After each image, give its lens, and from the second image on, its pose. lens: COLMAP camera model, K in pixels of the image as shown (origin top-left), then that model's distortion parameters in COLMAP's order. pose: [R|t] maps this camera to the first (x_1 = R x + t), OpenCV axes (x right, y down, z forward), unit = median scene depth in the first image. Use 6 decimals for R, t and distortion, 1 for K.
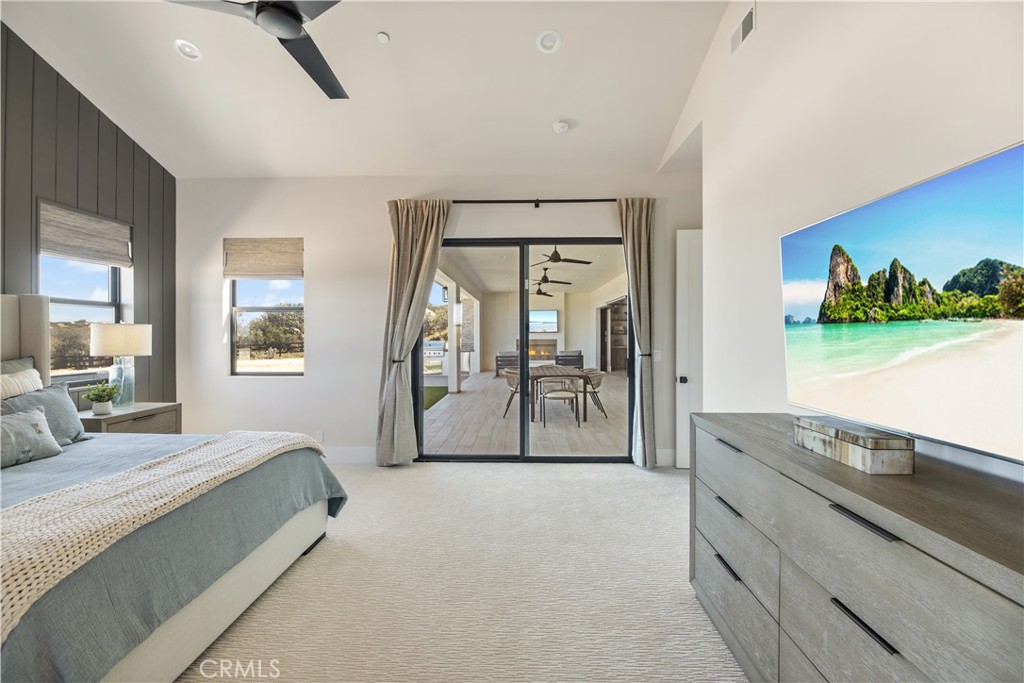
lens RADIAL K [[468.9, 0, 501.8], [0, 468.9, 335.7], [0, 0, 1]] dist [-0.010974, -0.000231]
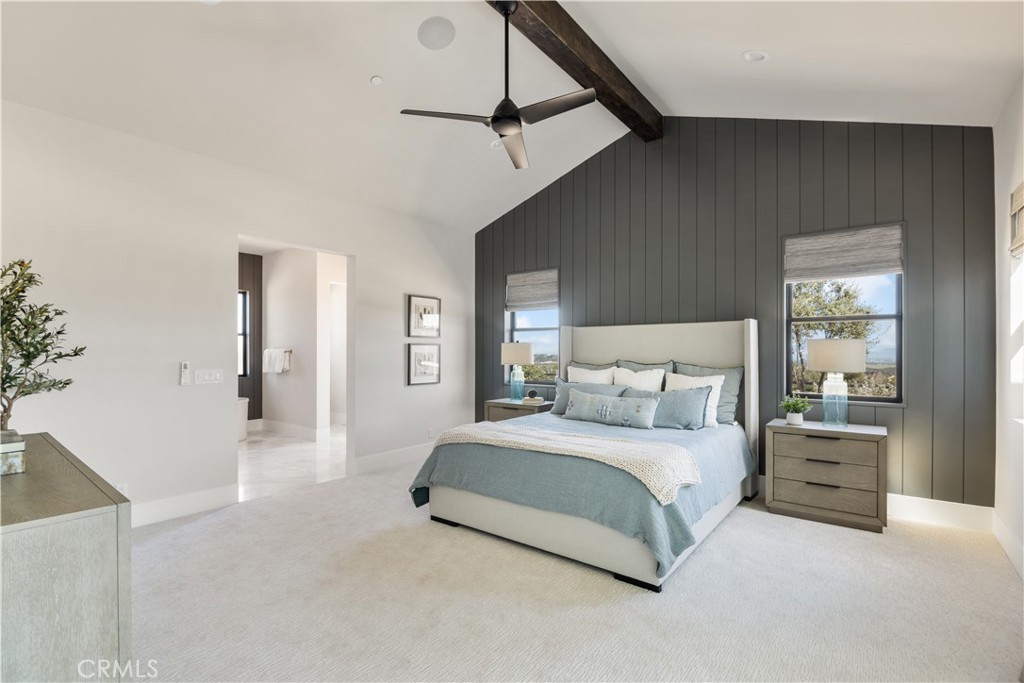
lens RADIAL K [[468.9, 0, 510.3], [0, 468.9, 344.9], [0, 0, 1]] dist [-0.010974, -0.000231]
pose [[-0.593210, -0.005957, -0.805026, 0.374736], [-0.004118, 0.999982, -0.004364, -0.007120], [0.805037, 0.000727, -0.593224, 1.080340]]
